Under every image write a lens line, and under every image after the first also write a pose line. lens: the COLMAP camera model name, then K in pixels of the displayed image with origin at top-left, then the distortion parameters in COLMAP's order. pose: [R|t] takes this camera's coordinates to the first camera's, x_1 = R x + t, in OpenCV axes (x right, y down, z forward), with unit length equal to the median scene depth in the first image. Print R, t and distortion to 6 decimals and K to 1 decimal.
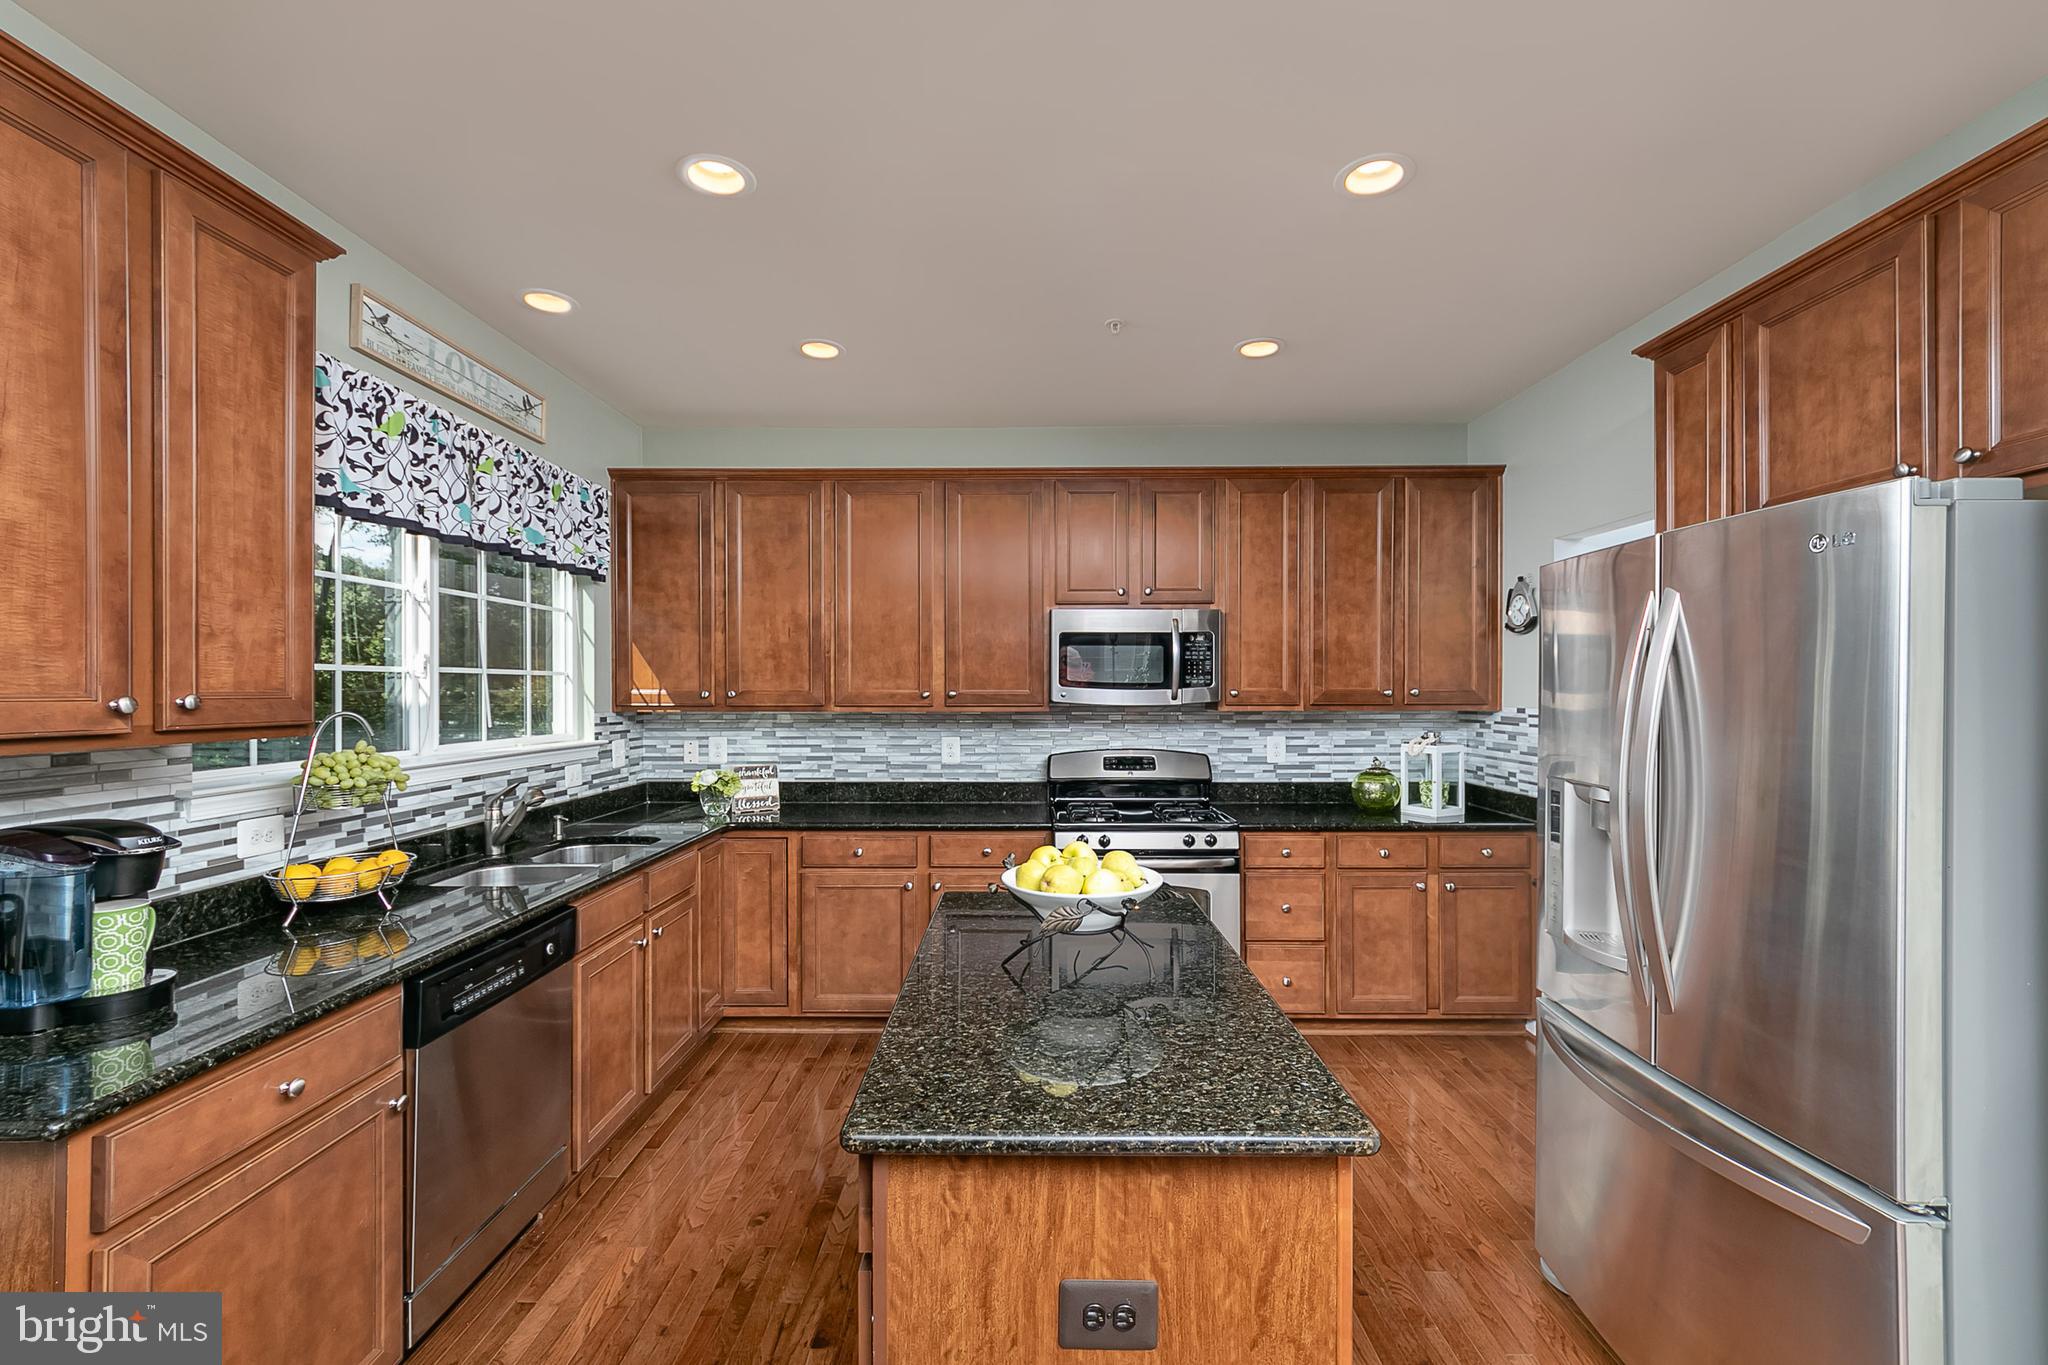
lens RADIAL K [[859.4, 0, 1019.0], [0, 859.4, 691.7], [0, 0, 1]] dist [-0.001977, 0.000083]
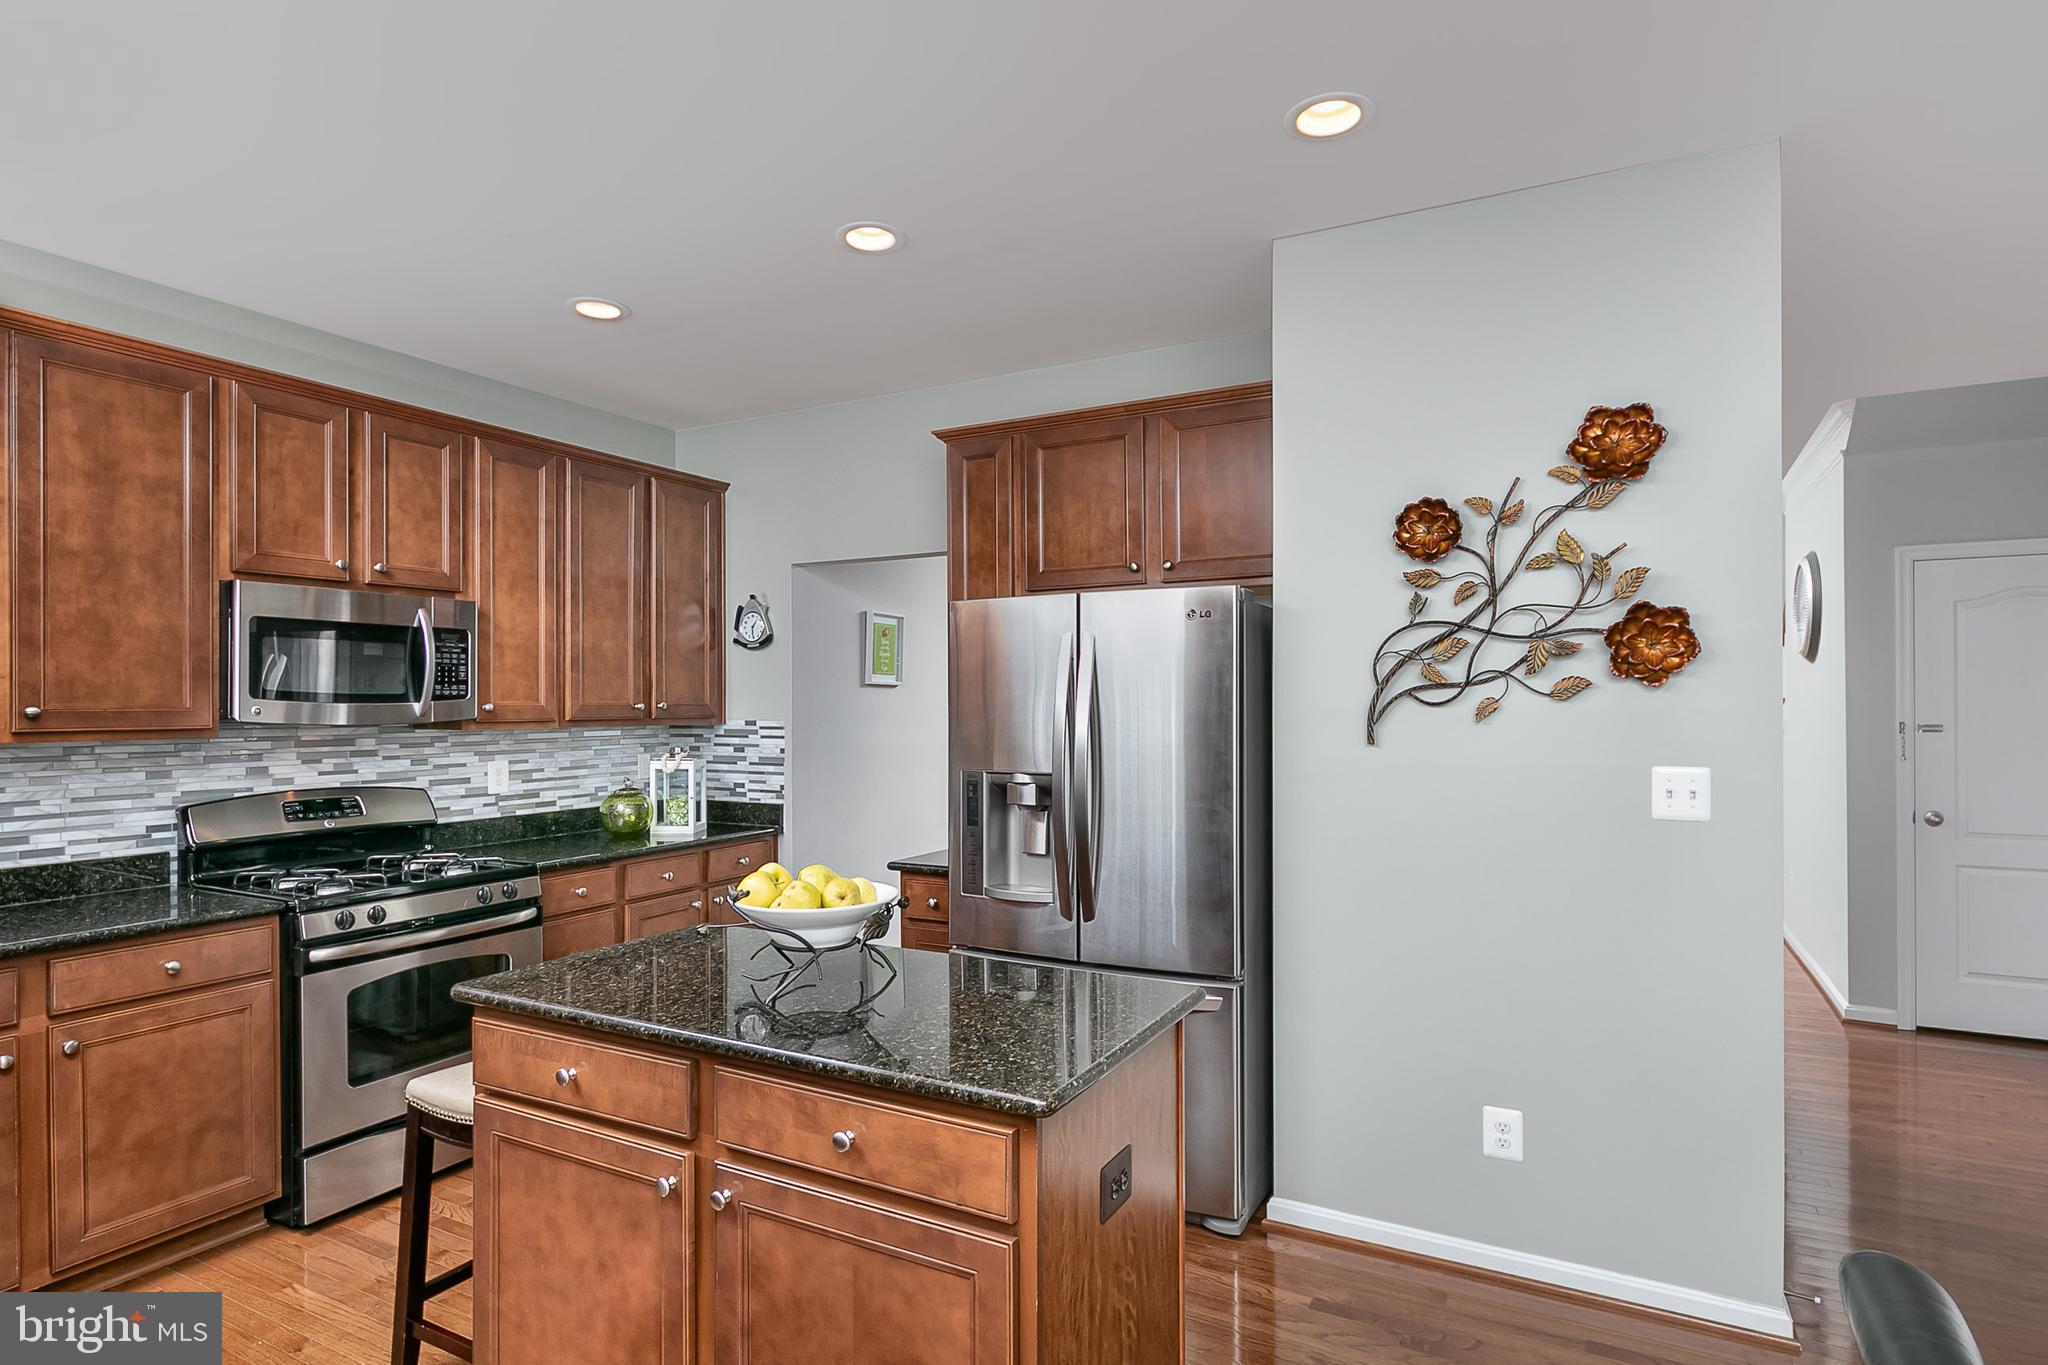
lens RADIAL K [[1048.4, 0, 1014.2], [0, 1048.4, 702.1], [0, 0, 1]] dist [0.001228, -0.000256]
pose [[0.487558, -0.000005, 0.873090, -0.430190], [0.005597, 0.999979, -0.003120, 0.002746], [-0.873073, 0.006408, 0.487548, 0.116175]]
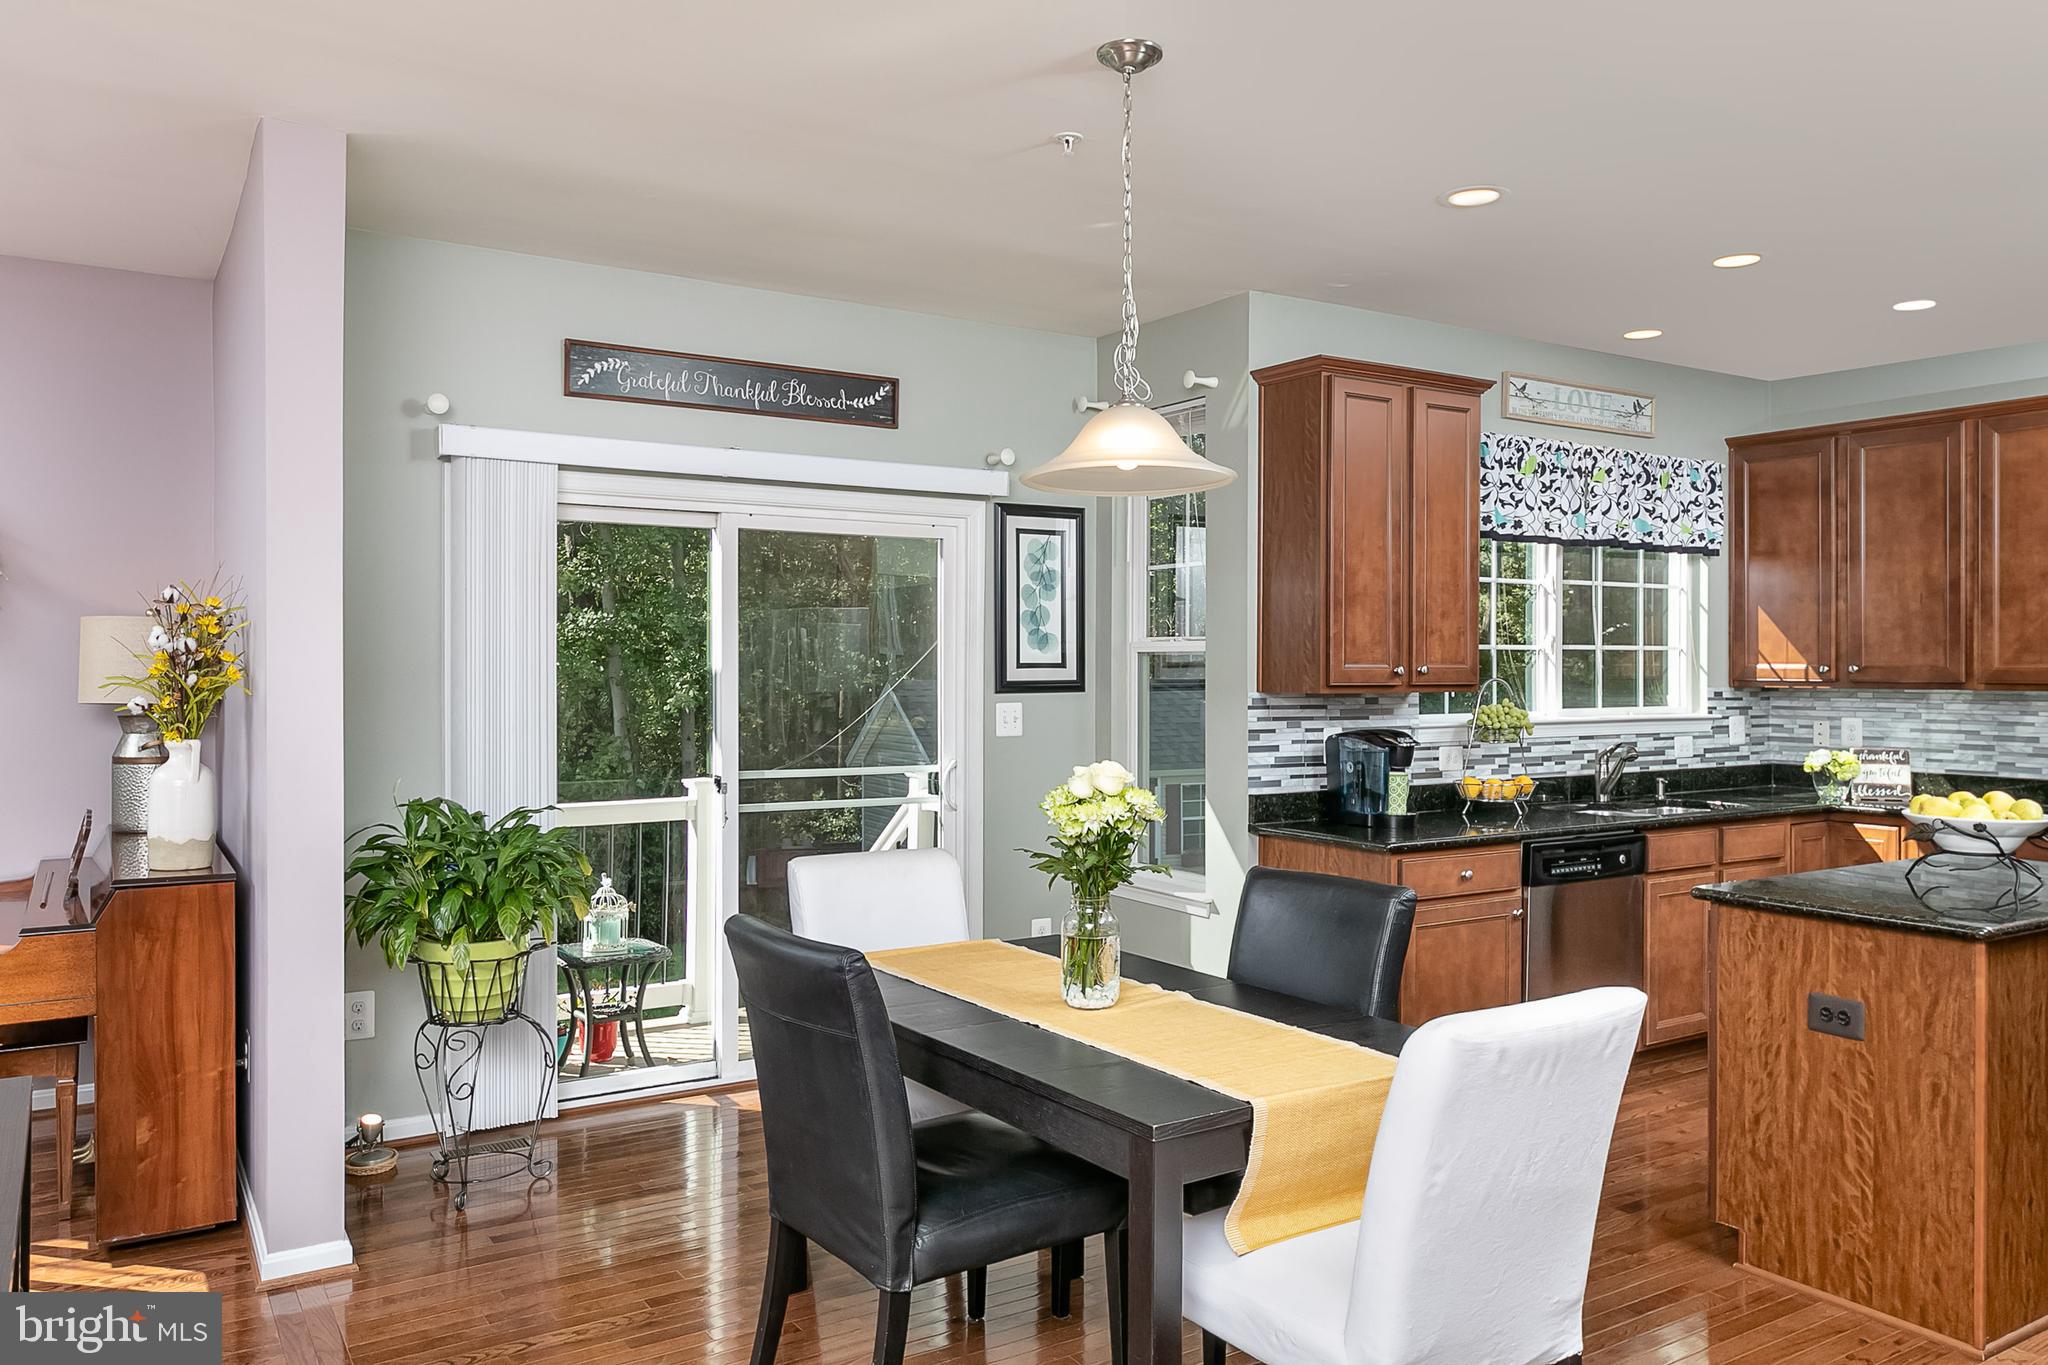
lens RADIAL K [[1470.1, 0, 1009.3], [0, 1470.1, 672.3], [0, 0, 1]] dist [-0.005701, 0.001396]
pose [[0.537948, 0.005938, -0.842957, 0.594183], [-0.004132, 0.999982, 0.004407, 0.003626], [0.842968, 0.001112, 0.537963, -0.707978]]
